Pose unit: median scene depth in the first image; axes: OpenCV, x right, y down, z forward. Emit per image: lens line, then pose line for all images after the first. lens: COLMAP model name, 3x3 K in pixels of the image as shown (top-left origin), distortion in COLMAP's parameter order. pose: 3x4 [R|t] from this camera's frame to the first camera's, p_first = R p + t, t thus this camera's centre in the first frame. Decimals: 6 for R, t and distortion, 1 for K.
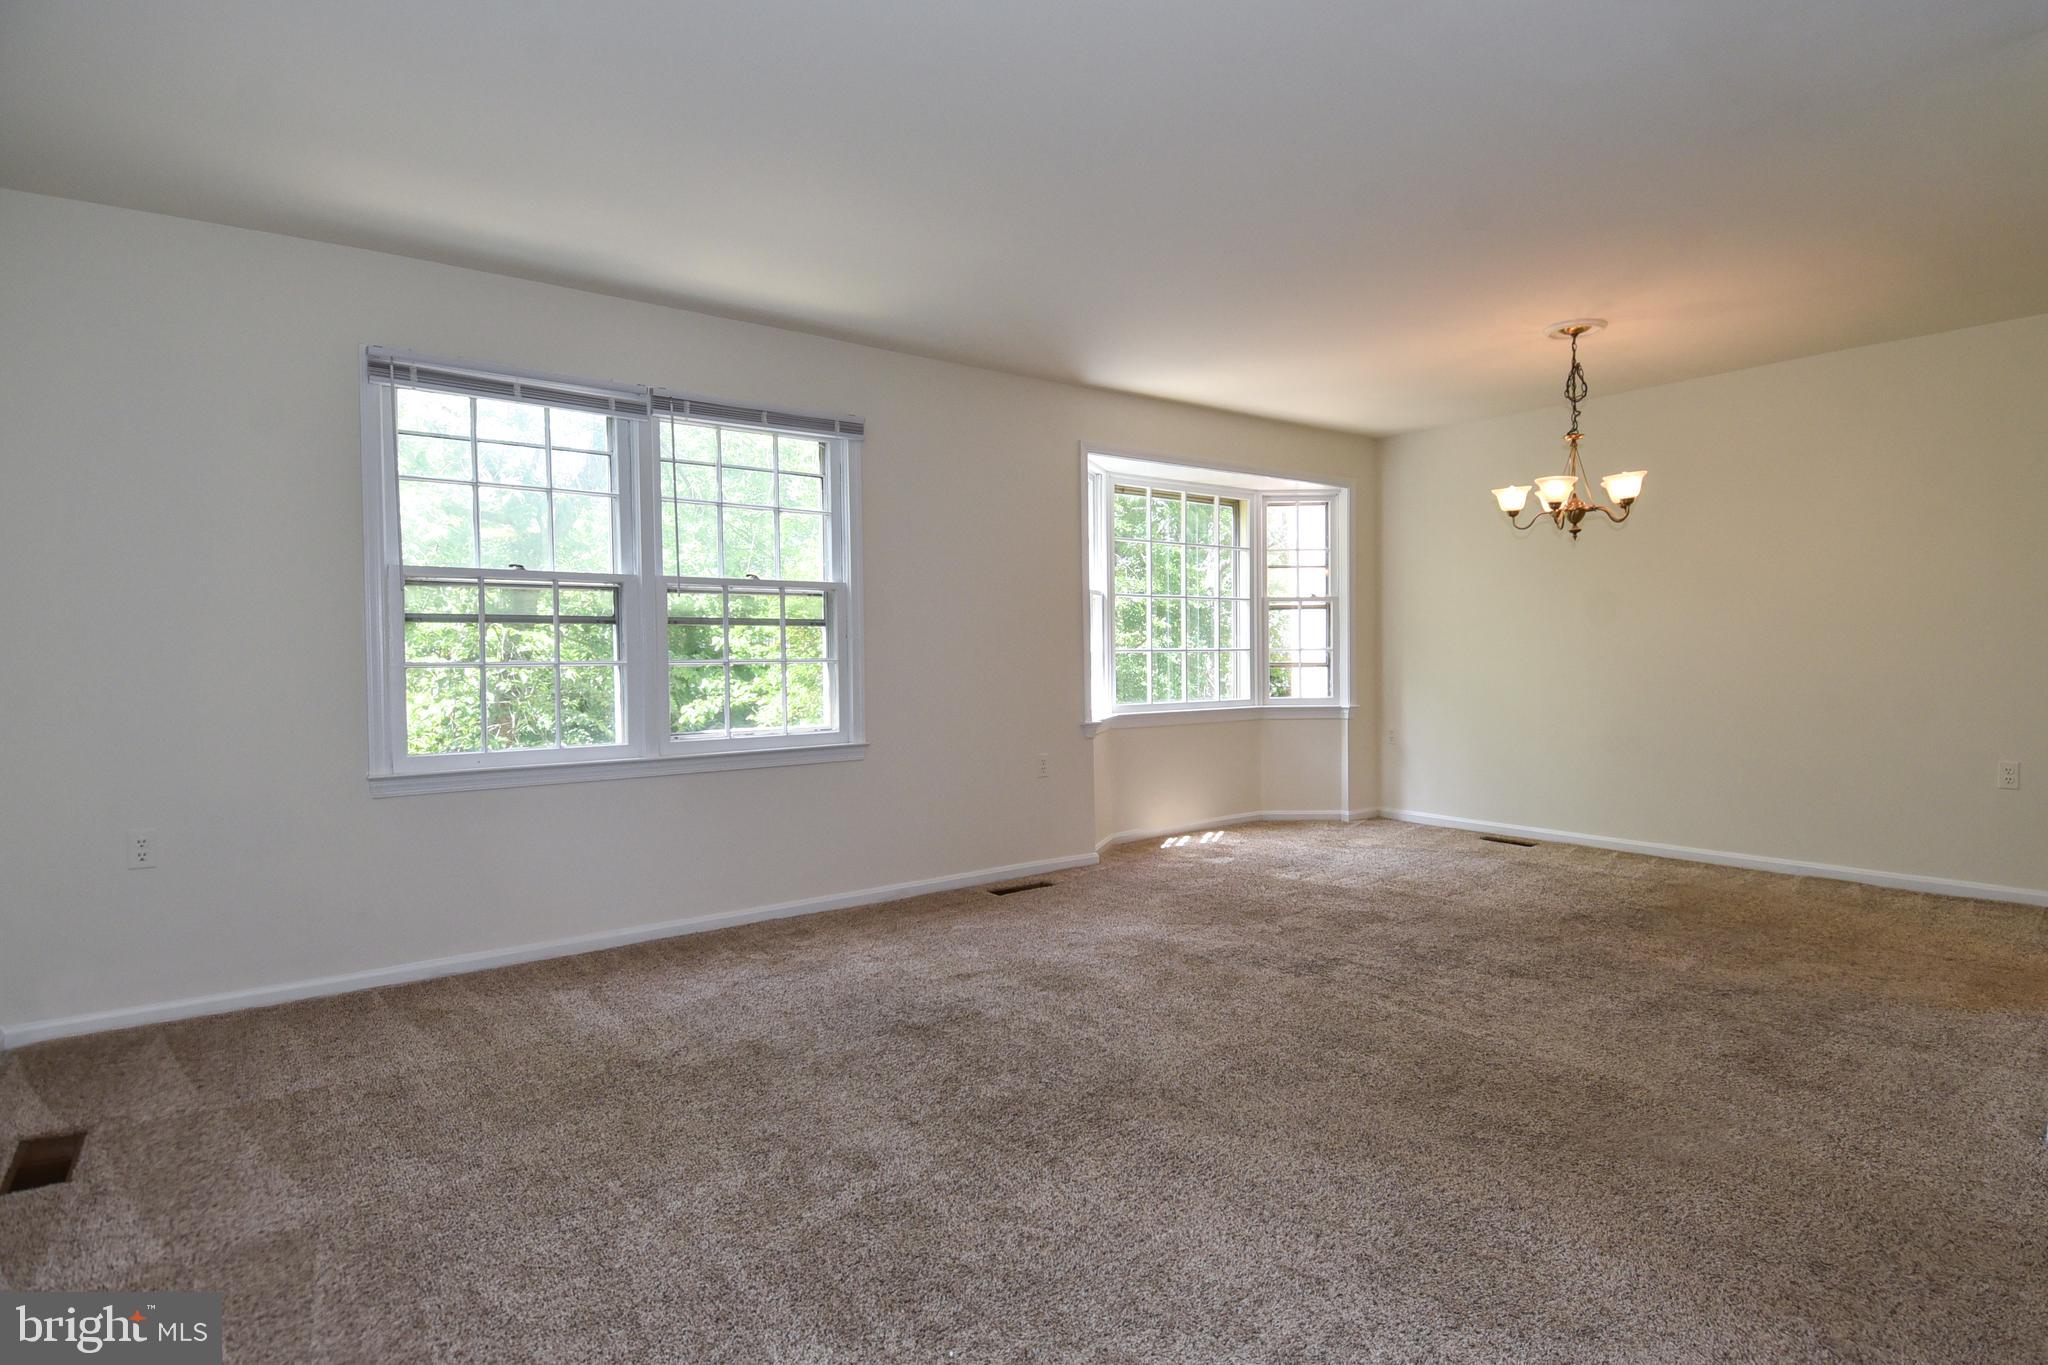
lens RADIAL K [[1076.8, 0, 1055.5], [0, 1076.8, 661.7], [0, 0, 1]] dist [0.049661, -0.052987]
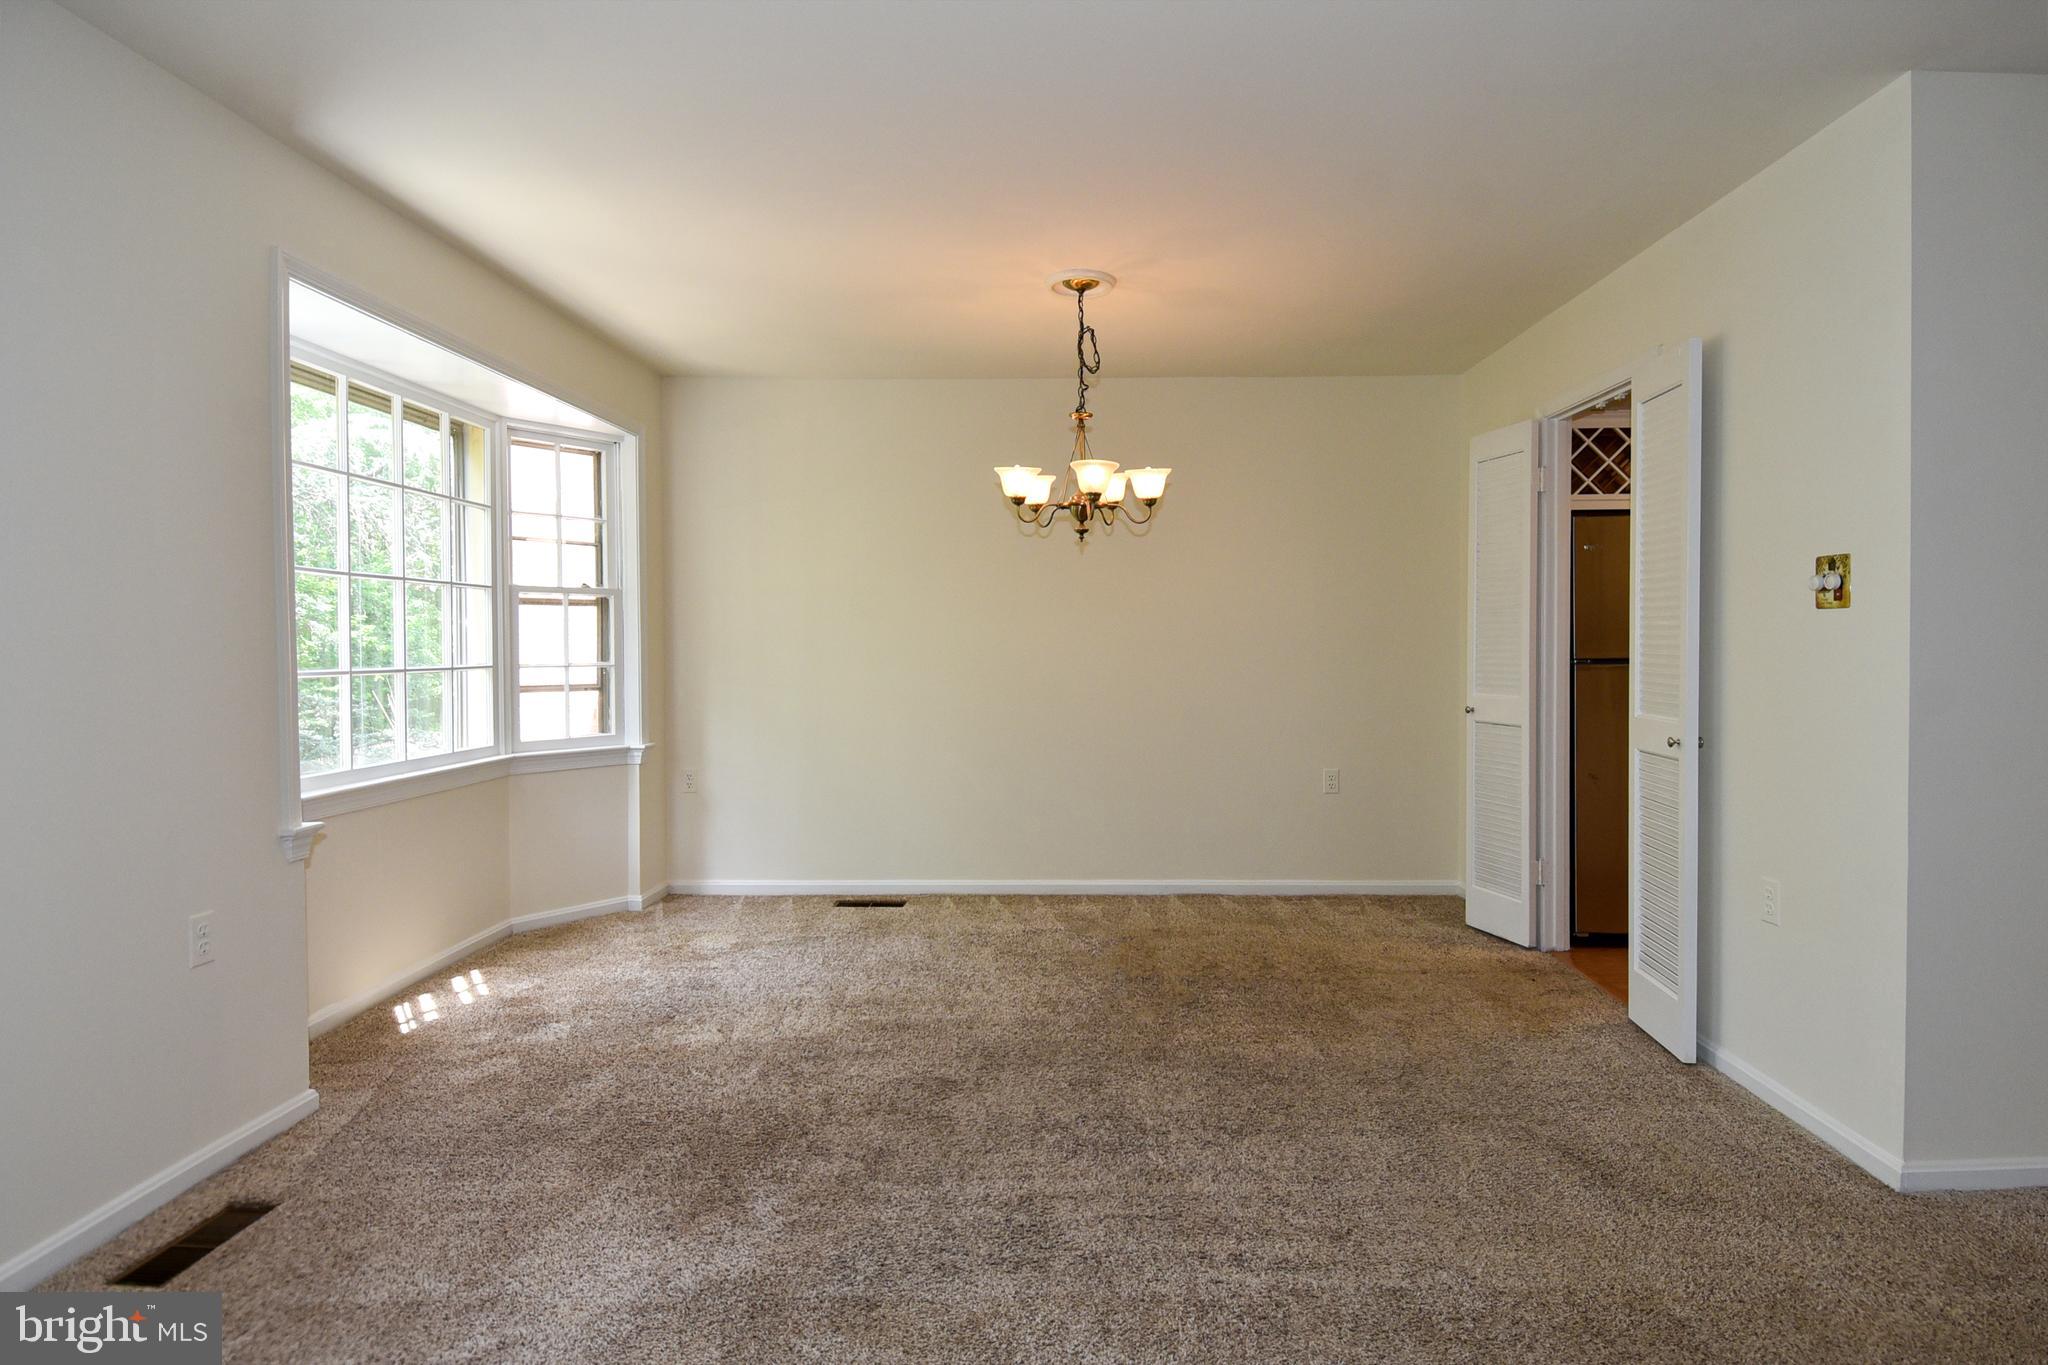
lens RADIAL K [[1076.8, 0, 1055.5], [0, 1076.8, 661.7], [0, 0, 1]] dist [0.049661, -0.052987]
pose [[0.610642, -0.006373, 0.791881, -0.158261], [0.000678, 0.999971, 0.007525, -0.024370], [-0.791907, -0.004058, 0.610629, 0.456374]]
